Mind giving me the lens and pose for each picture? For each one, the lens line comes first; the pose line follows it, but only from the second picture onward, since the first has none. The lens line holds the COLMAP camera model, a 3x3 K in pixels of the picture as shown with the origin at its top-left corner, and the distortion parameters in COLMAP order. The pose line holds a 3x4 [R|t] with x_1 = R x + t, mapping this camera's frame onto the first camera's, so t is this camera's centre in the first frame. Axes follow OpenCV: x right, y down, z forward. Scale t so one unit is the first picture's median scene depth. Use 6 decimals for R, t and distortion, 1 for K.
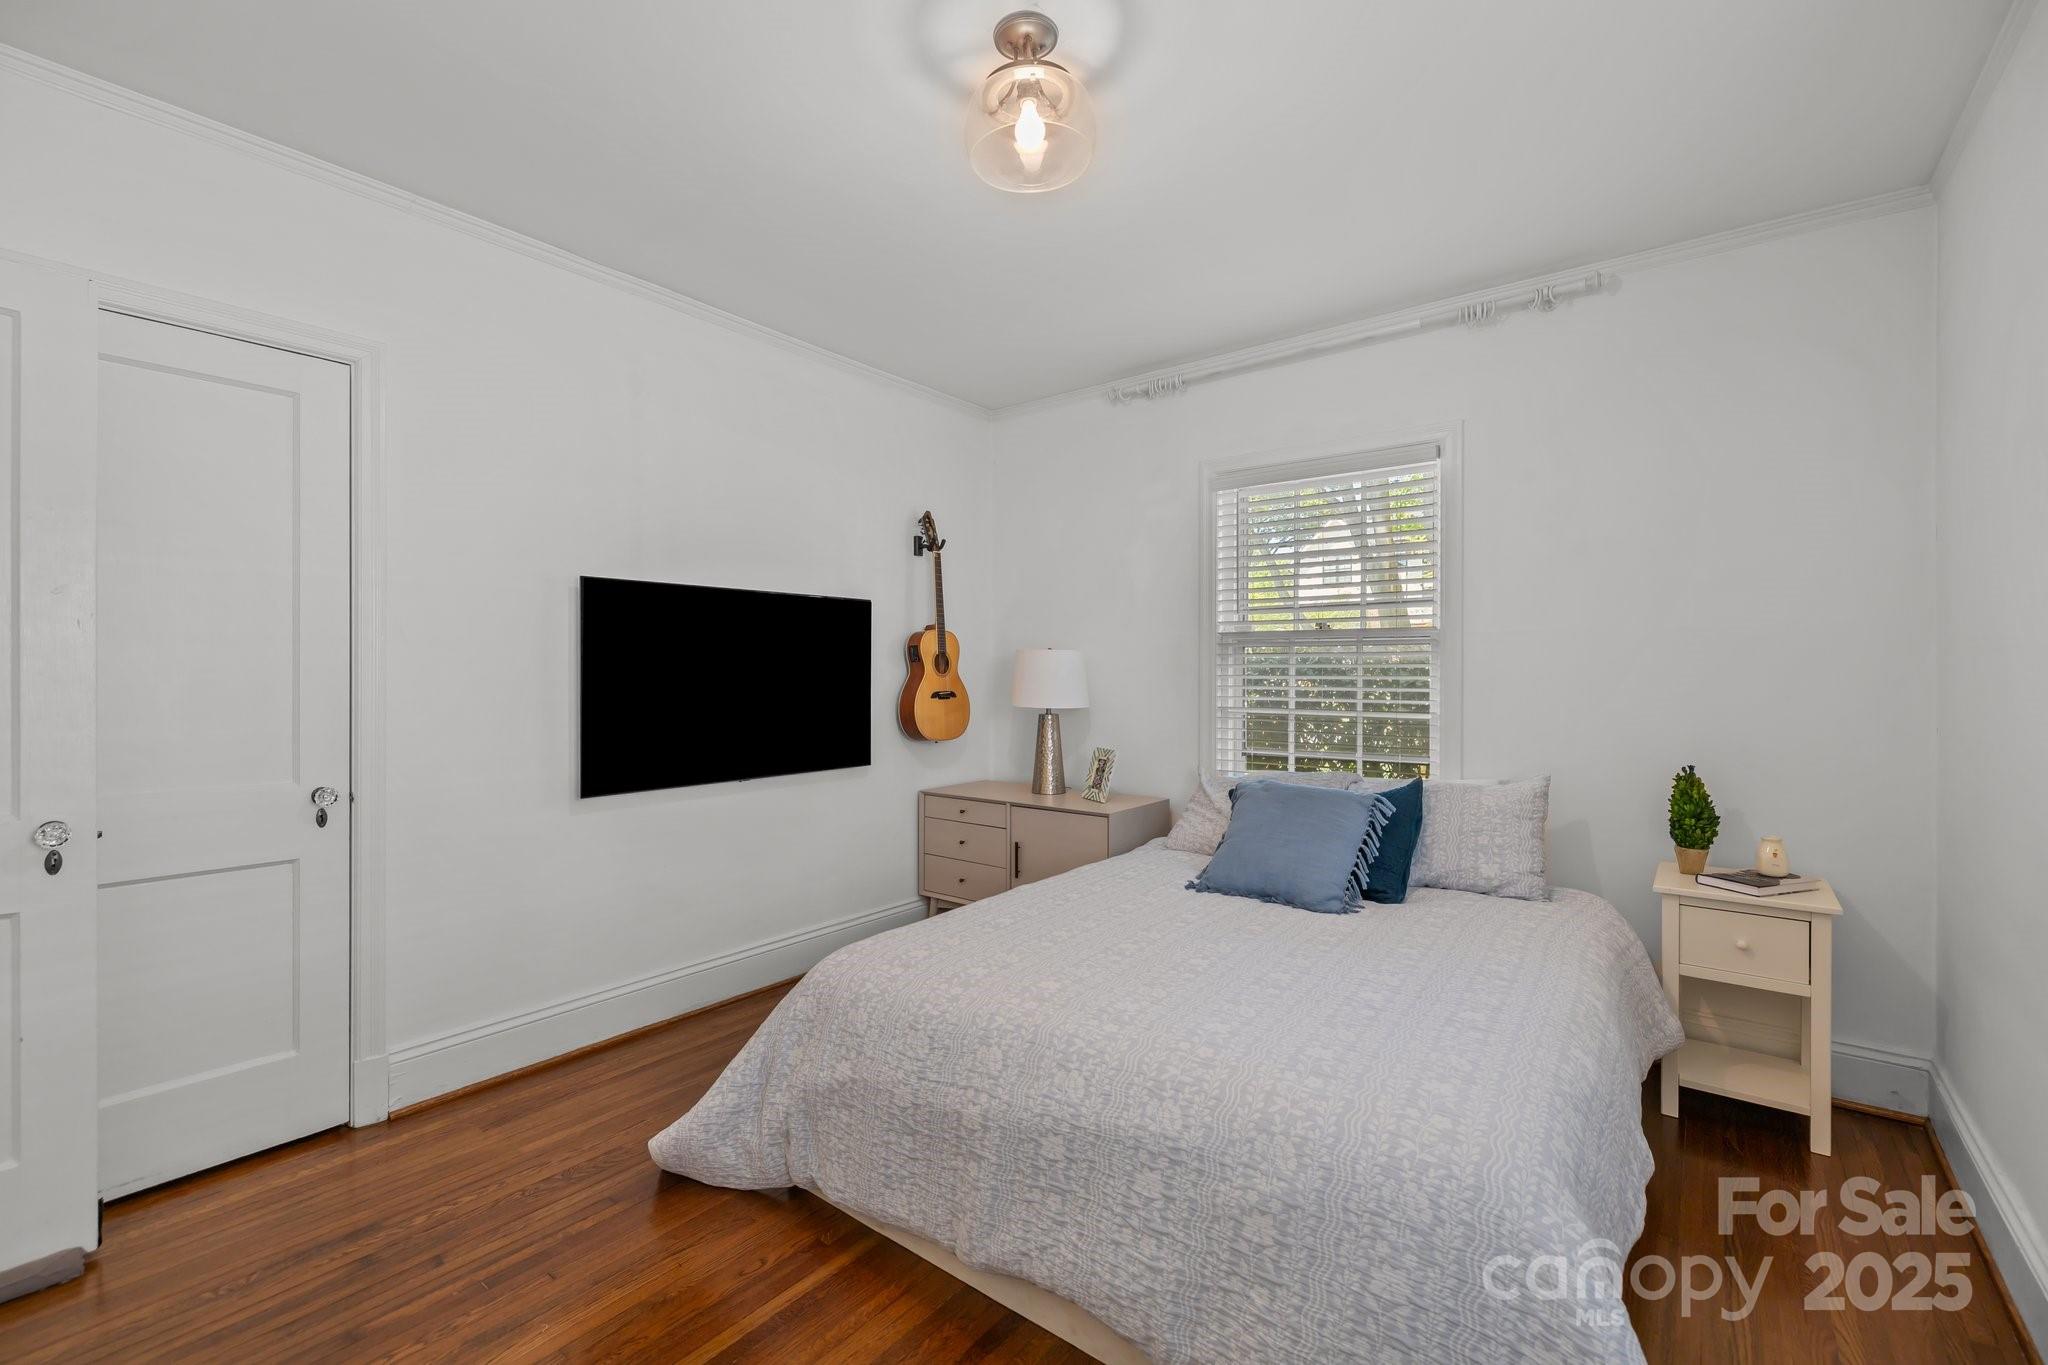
lens RADIAL K [[876.4, 0, 1004.2], [0, 876.4, 676.7], [0, 0, 1]] dist [-0.004630, -0.000357]
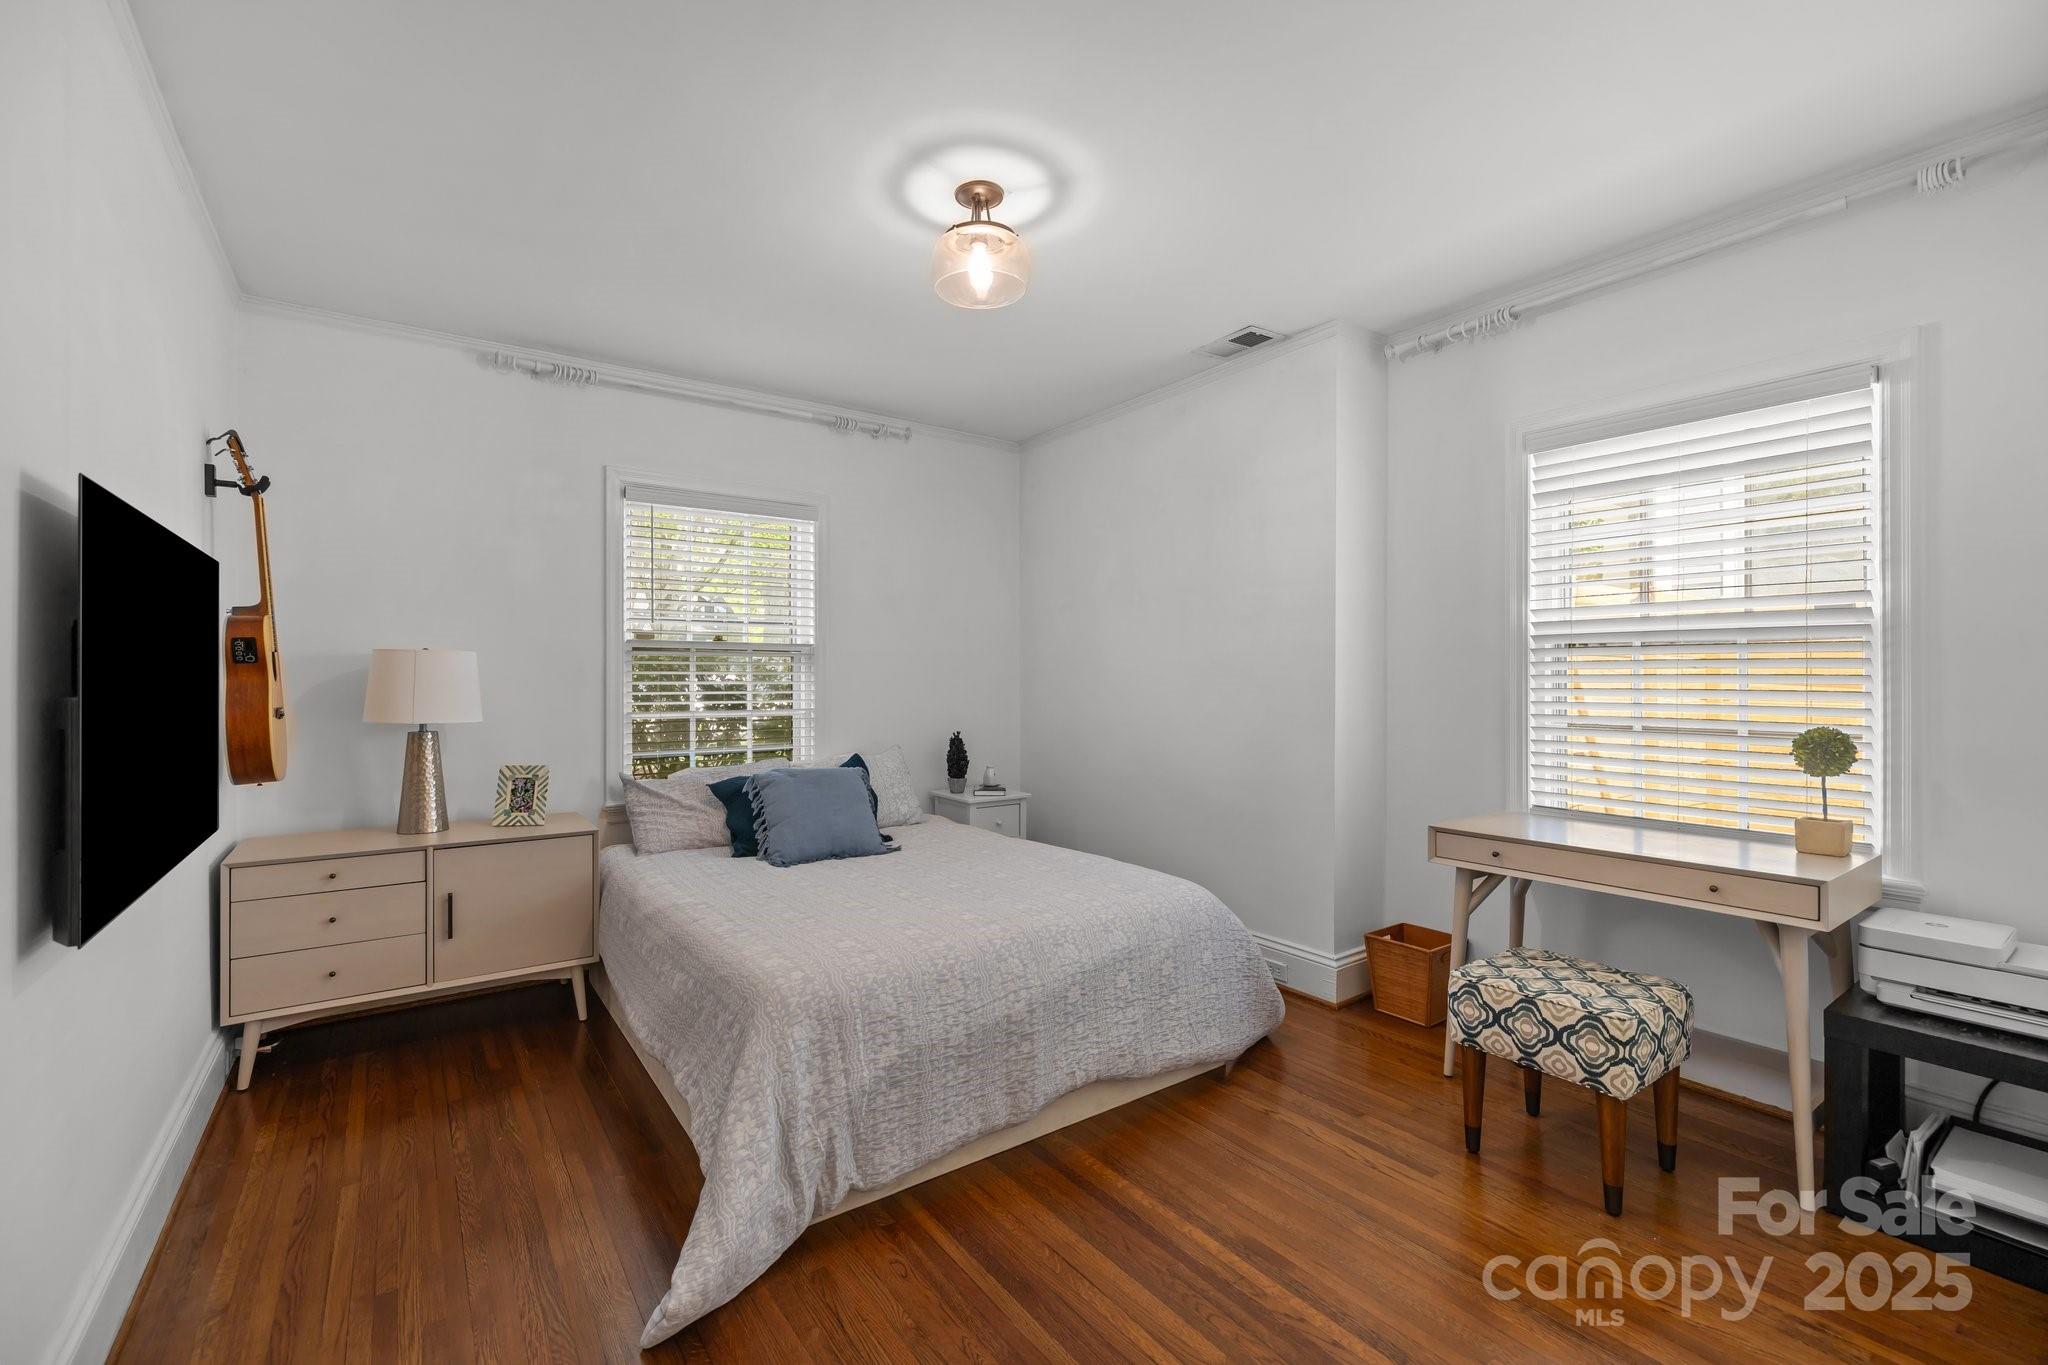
lens RADIAL K [[876.4, 0, 1004.3], [0, 876.4, 682.8], [0, 0, 1]] dist [-0.004630, -0.000357]
pose [[0.266298, -0.006540, 0.963869, -0.758144], [0.004483, 0.999975, 0.005547, -0.004659], [-0.963880, 0.002844, 0.266320, 0.376708]]
